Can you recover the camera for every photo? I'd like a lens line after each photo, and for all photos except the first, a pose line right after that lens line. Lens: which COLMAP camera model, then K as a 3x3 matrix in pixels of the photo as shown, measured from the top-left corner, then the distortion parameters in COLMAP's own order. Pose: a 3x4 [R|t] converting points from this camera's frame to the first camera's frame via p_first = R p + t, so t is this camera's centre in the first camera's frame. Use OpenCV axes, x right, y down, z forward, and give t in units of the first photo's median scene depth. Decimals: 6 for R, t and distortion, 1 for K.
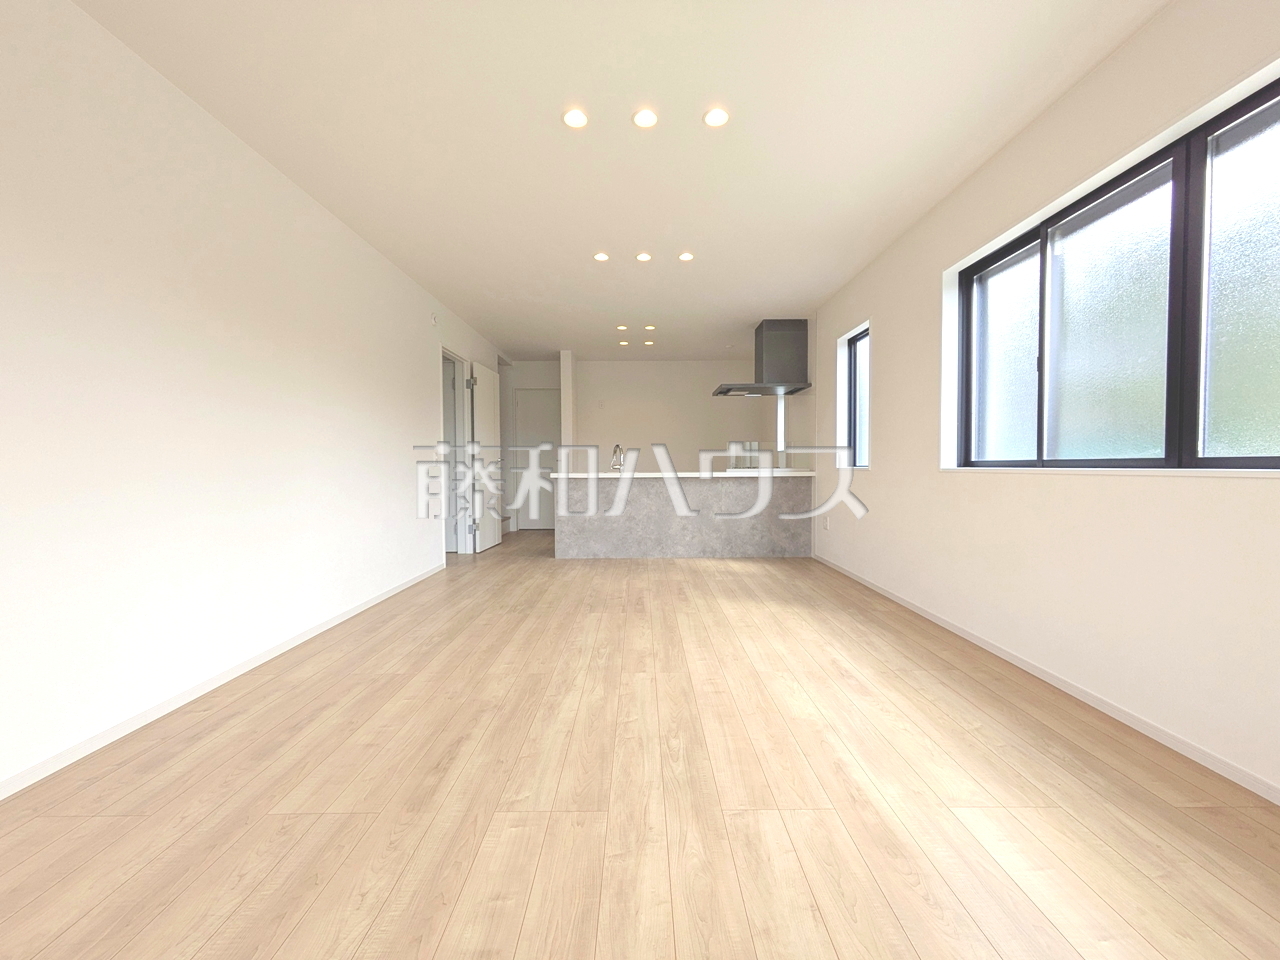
lens RADIAL K [[506.9, 0, 641.9], [0, 506.9, 482.3], [0, 0, 1]] dist [0.002292, 0.000202]
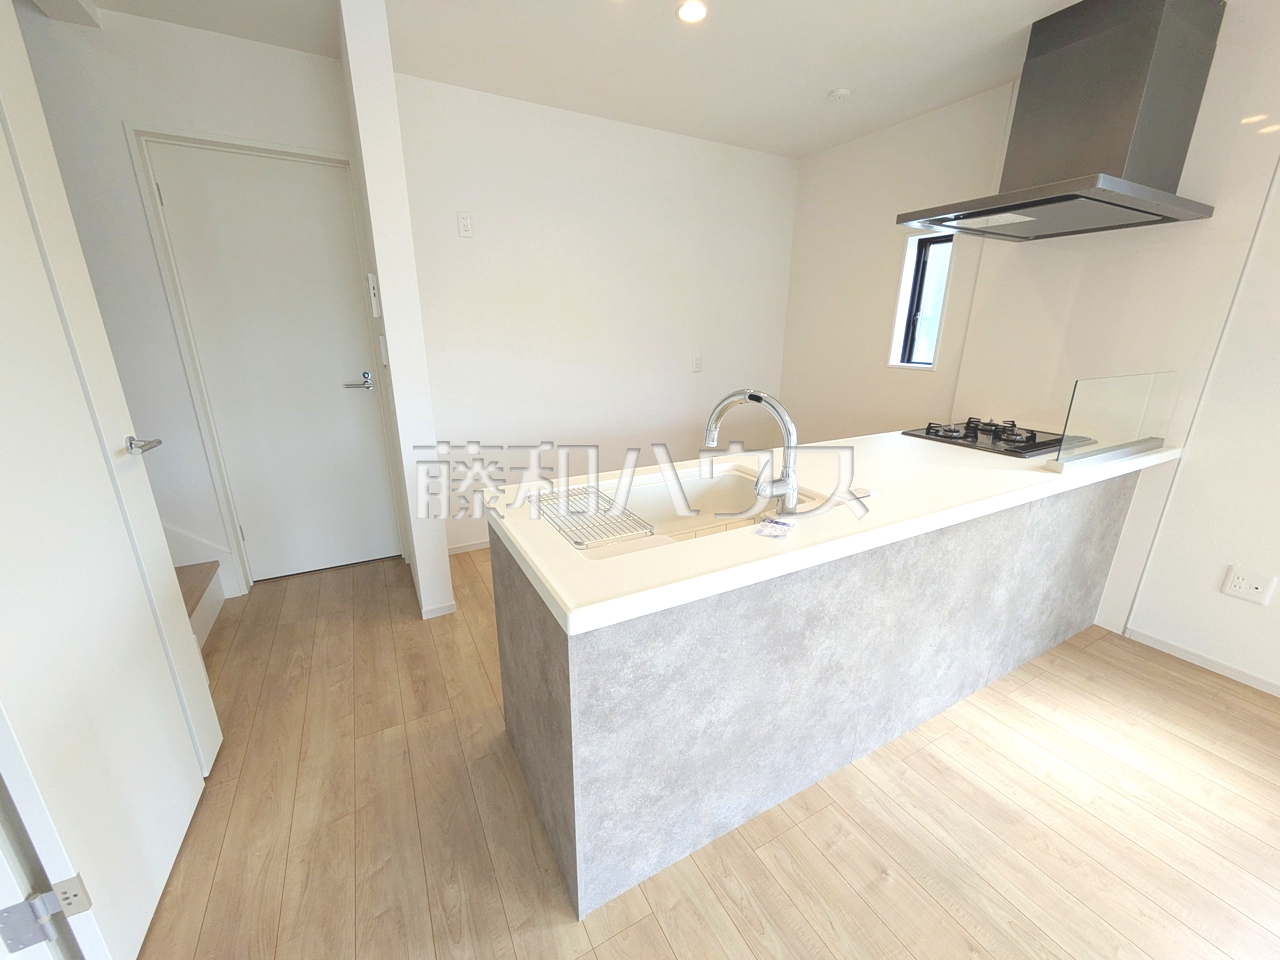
lens RADIAL K [[503.8, 0, 639.8], [0, 503.8, 485.1], [0, 0, 1]] dist [0.000490, 0.000524]
pose [[0.878759, -0.132502, 0.458504, -0.402264], [0.005647, 0.963508, 0.267620, -0.179783], [-0.477232, -0.232584, 0.847440, 1.499929]]
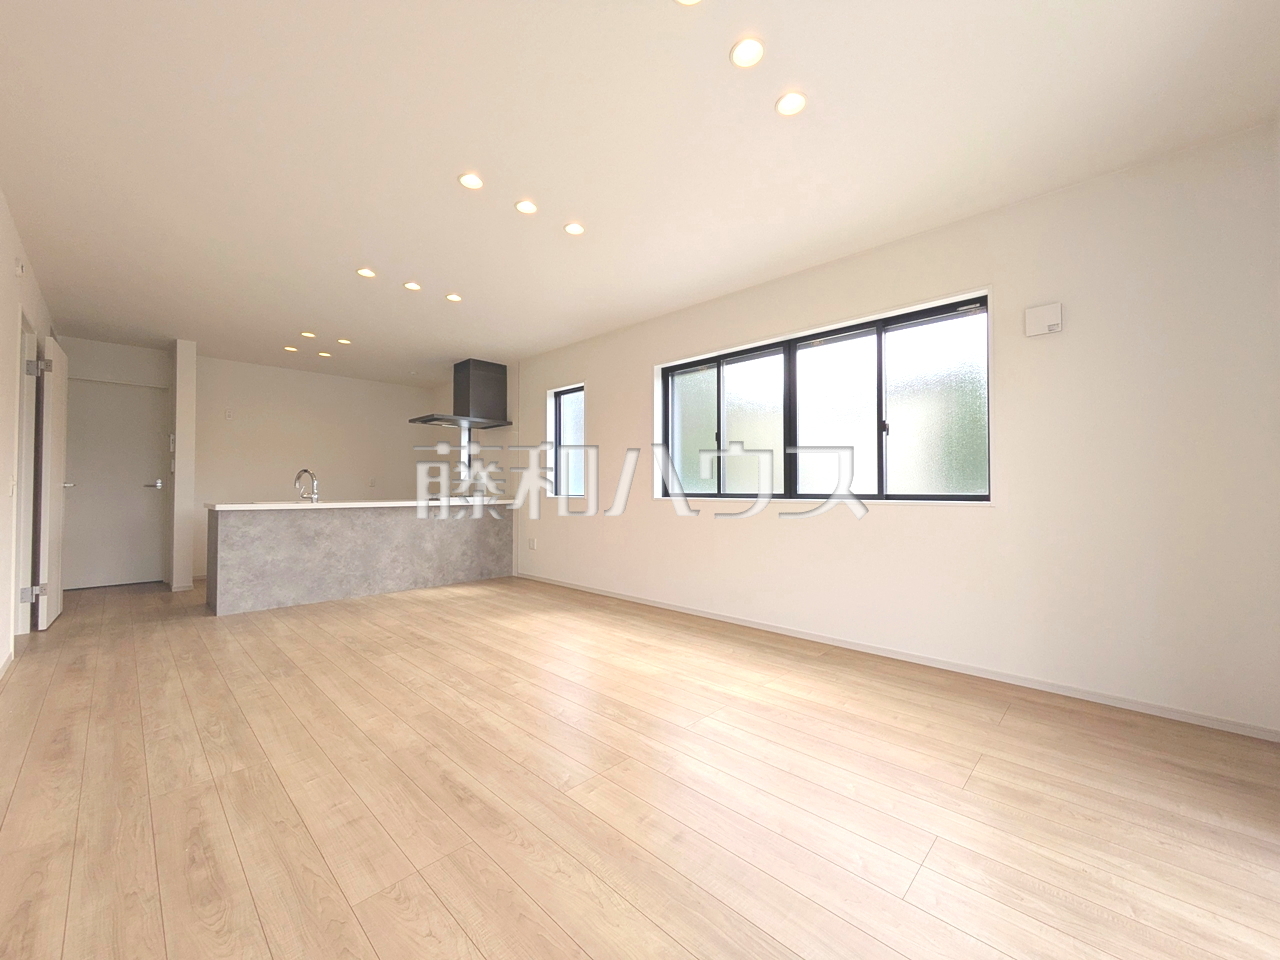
lens RADIAL K [[506.9, 0, 641.9], [0, 506.9, 482.3], [0, 0, 1]] dist [0.002292, 0.000202]
pose [[0.697425, 0.015994, 0.716479, -0.492280], [0.019337, 0.998967, -0.041122, -0.013222], [-0.716397, 0.042534, 0.696396, 0.002797]]
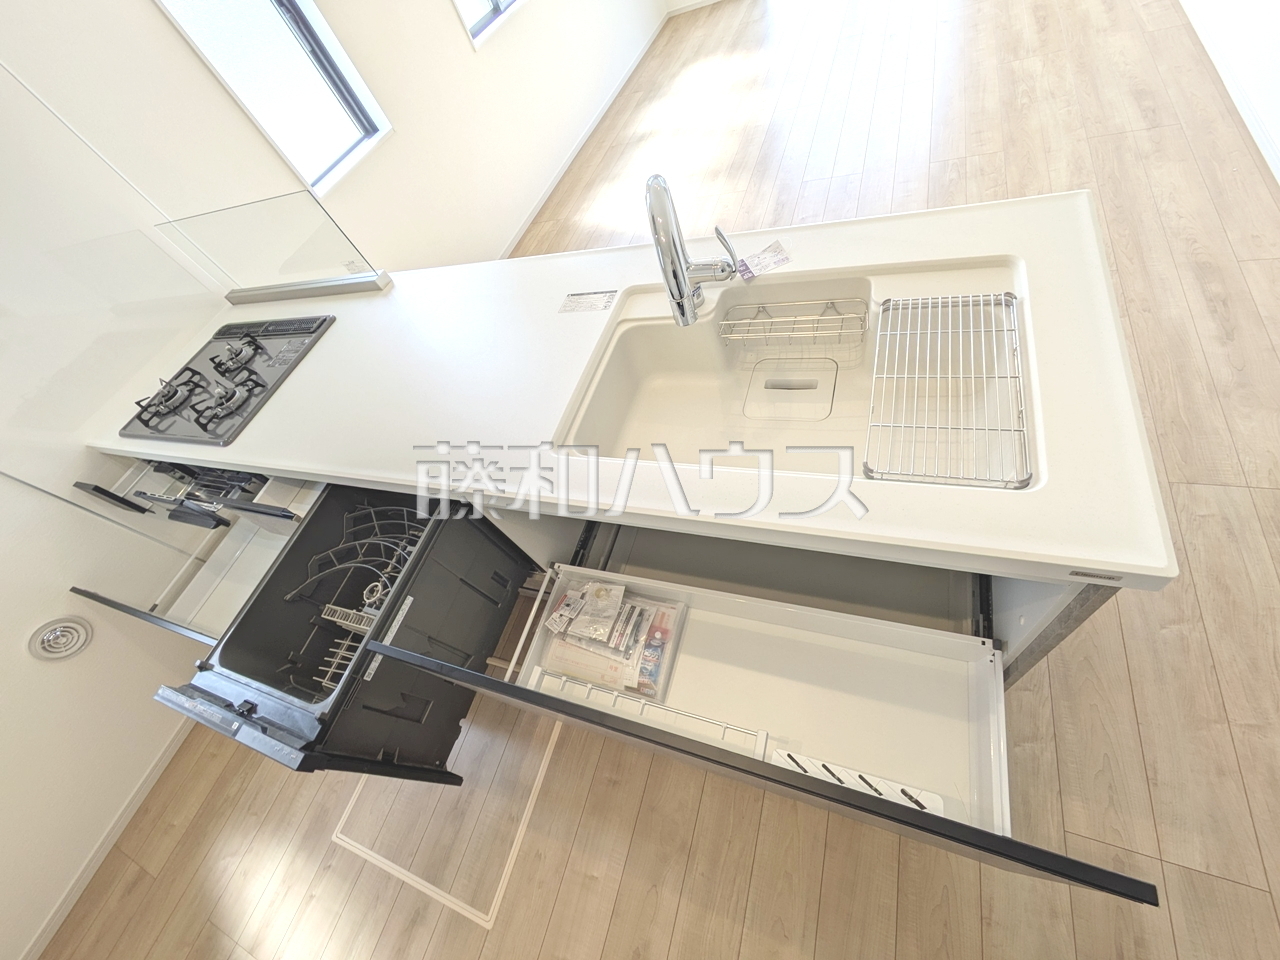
lens RADIAL K [[505.2, 0, 640.0], [0, 505.2, 480.0], [0, 0, 1]] dist [0.004289, 0.000505]
pose [[-0.906897, -0.079850, 0.413718, -0.197166], [0.314980, 0.523699, 0.791535, -0.280370], [-0.279868, 0.848153, -0.449789, 2.143450]]
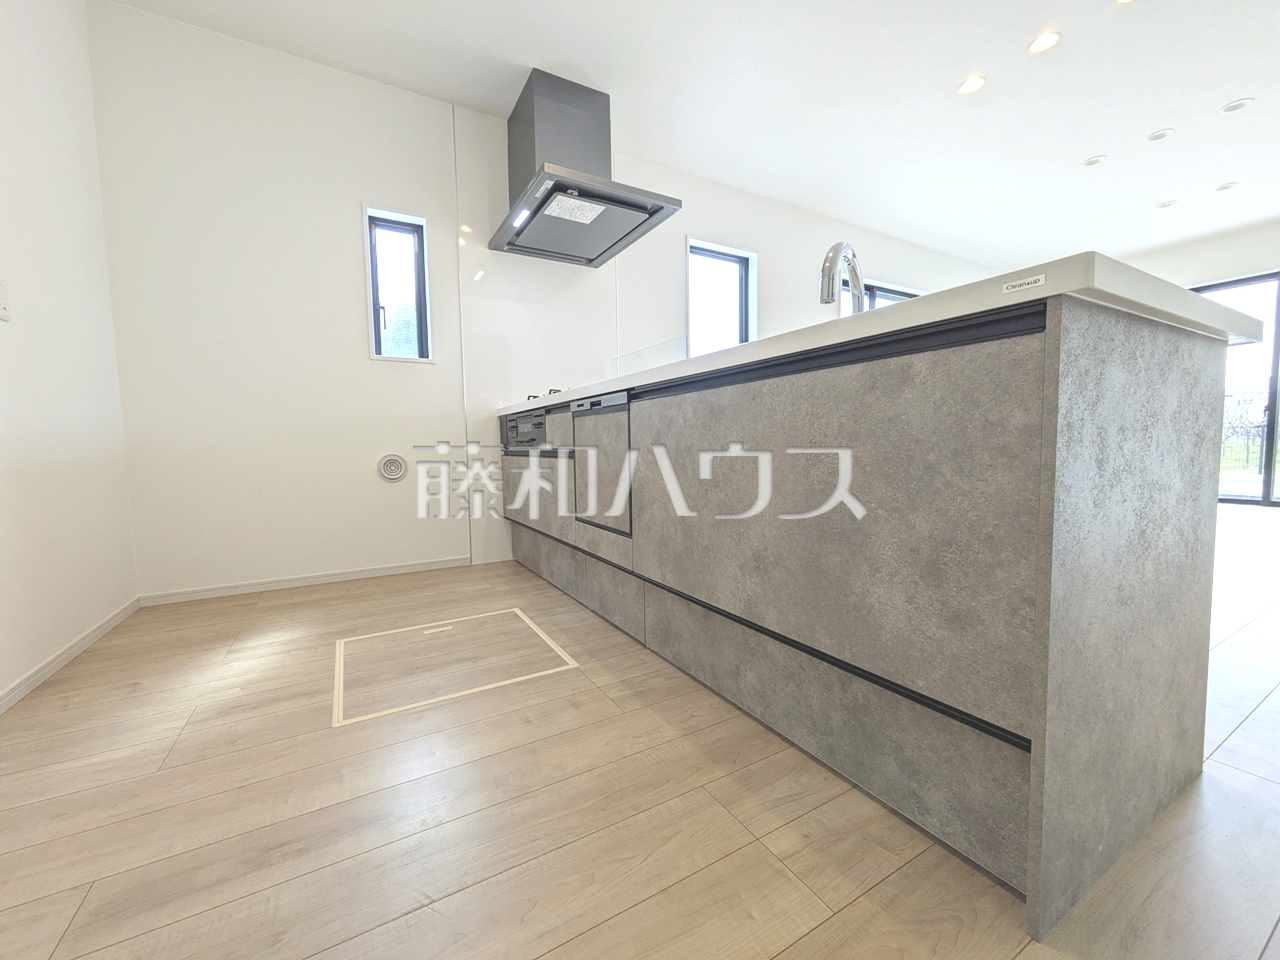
lens RADIAL K [[506.4, 0, 641.0], [0, 506.4, 482.1], [0, 0, 1]] dist [0.000824, -0.000196]
pose [[-0.503660, -0.051721, 0.862352, -0.394238], [0.048895, 0.994900, 0.088228, 0.023598], [-0.862517, 0.086601, -0.498562, 2.289602]]
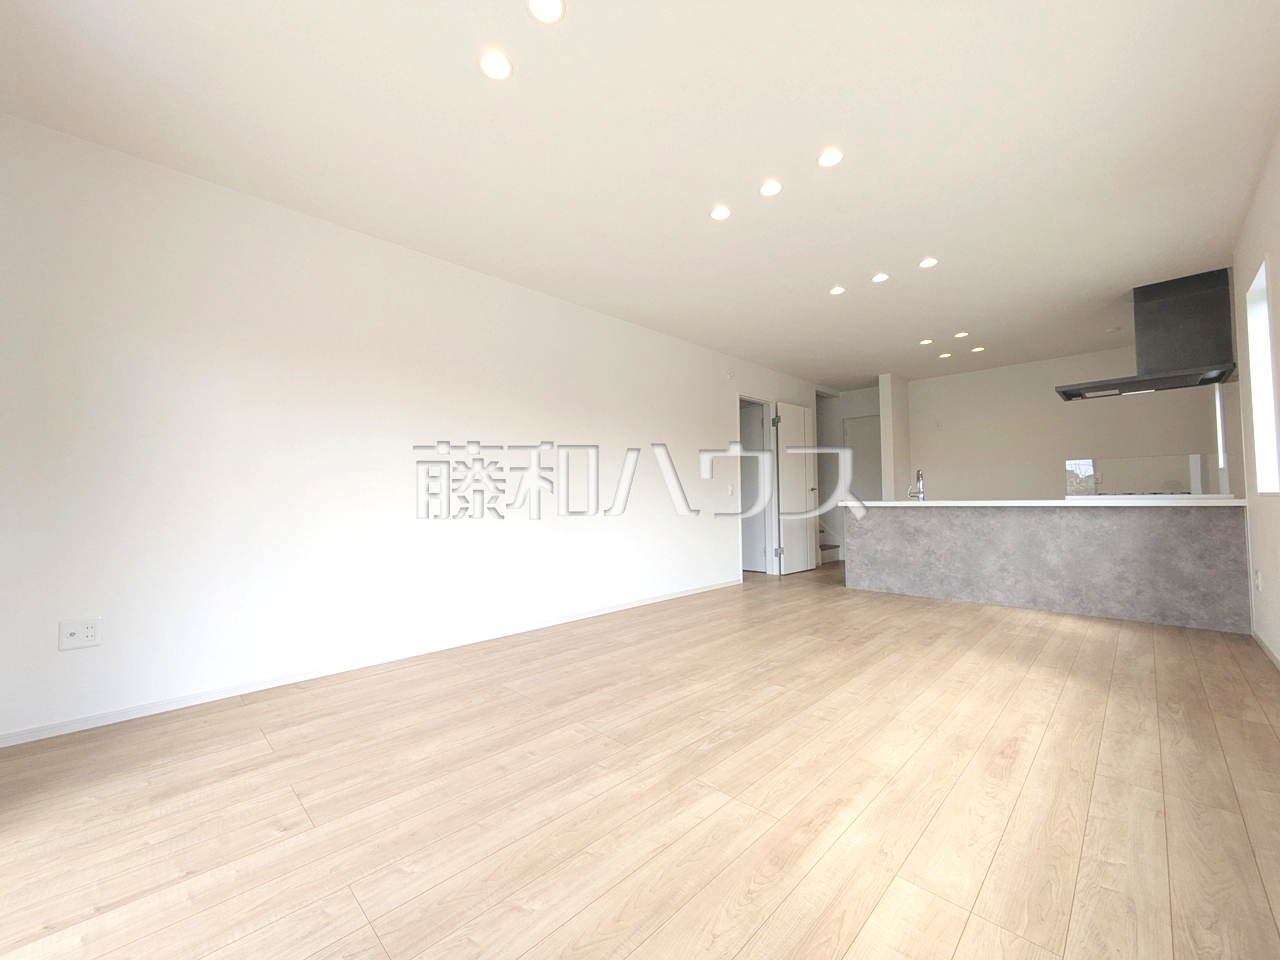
lens RADIAL K [[503.8, 0, 639.8], [0, 503.8, 485.1], [0, 0, 1]] dist [0.000490, 0.000524]
pose [[0.704549, -0.024021, -0.709249, 0.445836], [-0.014474, 0.998733, -0.048203, 0.005647], [0.709508, 0.044227, 0.703308, 0.019060]]
